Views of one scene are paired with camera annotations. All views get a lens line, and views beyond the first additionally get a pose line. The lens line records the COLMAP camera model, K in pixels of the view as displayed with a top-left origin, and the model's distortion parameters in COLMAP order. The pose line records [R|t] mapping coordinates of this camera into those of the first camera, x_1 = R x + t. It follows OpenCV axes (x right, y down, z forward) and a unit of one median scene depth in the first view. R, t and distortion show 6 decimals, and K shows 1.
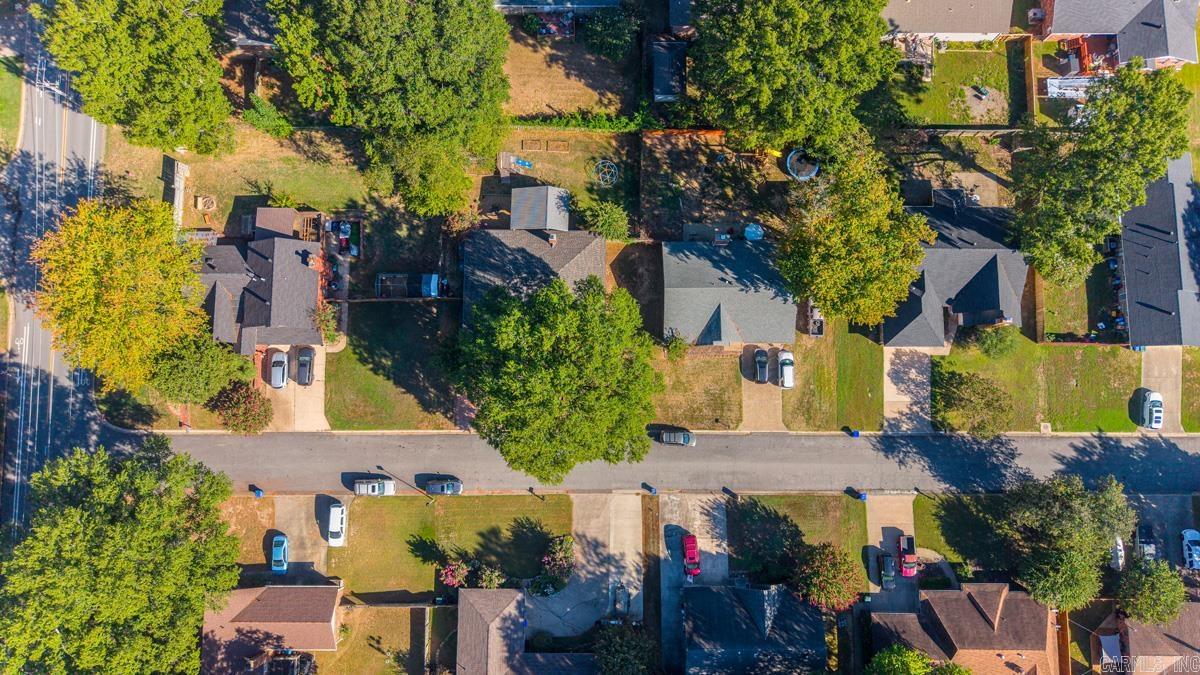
lens RADIAL K [[798.0, 0, 600.0], [0, 798.0, 337.5], [0, 0, 1]] dist [0.048819, -0.068330]
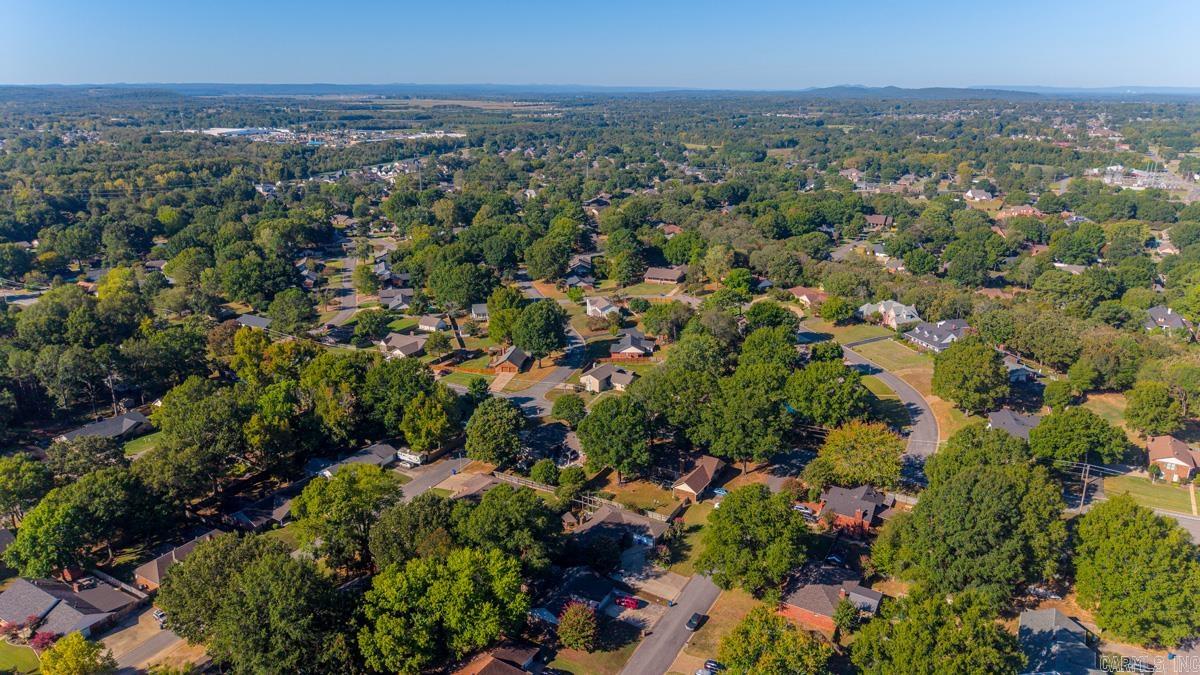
lens RADIAL K [[798.0, 0, 600.0], [0, 798.0, 337.5], [0, 0, 1]] dist [0.048819, -0.068330]
pose [[-0.502850, 0.252248, -0.826748, 1.351855], [-0.857375, -0.024087, 0.514129, -0.510023], [0.109774, 0.967363, 0.228383, 0.087620]]
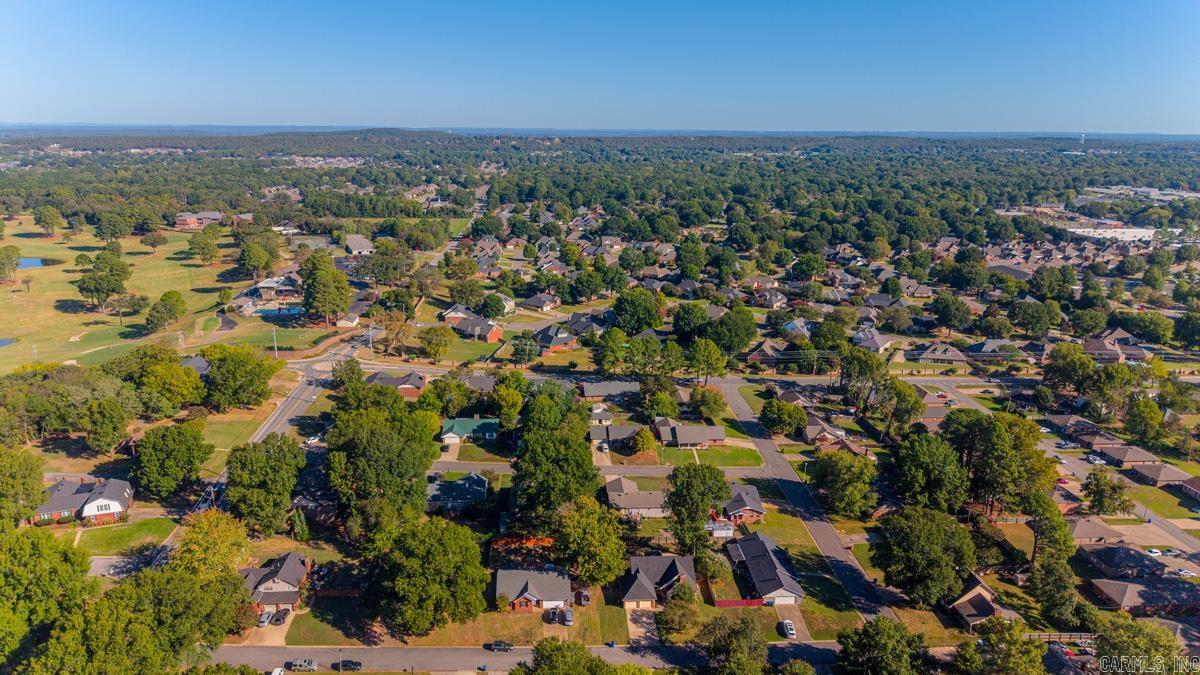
lens RADIAL K [[798.0, 0, 600.0], [0, 798.0, 337.5], [0, 0, 1]] dist [0.048819, -0.068330]
pose [[0.997618, -0.016283, 0.067033, 0.198079], [0.068216, 0.377320, -0.923567, 1.414773], [-0.010254, 0.925940, 0.377532, -0.192692]]
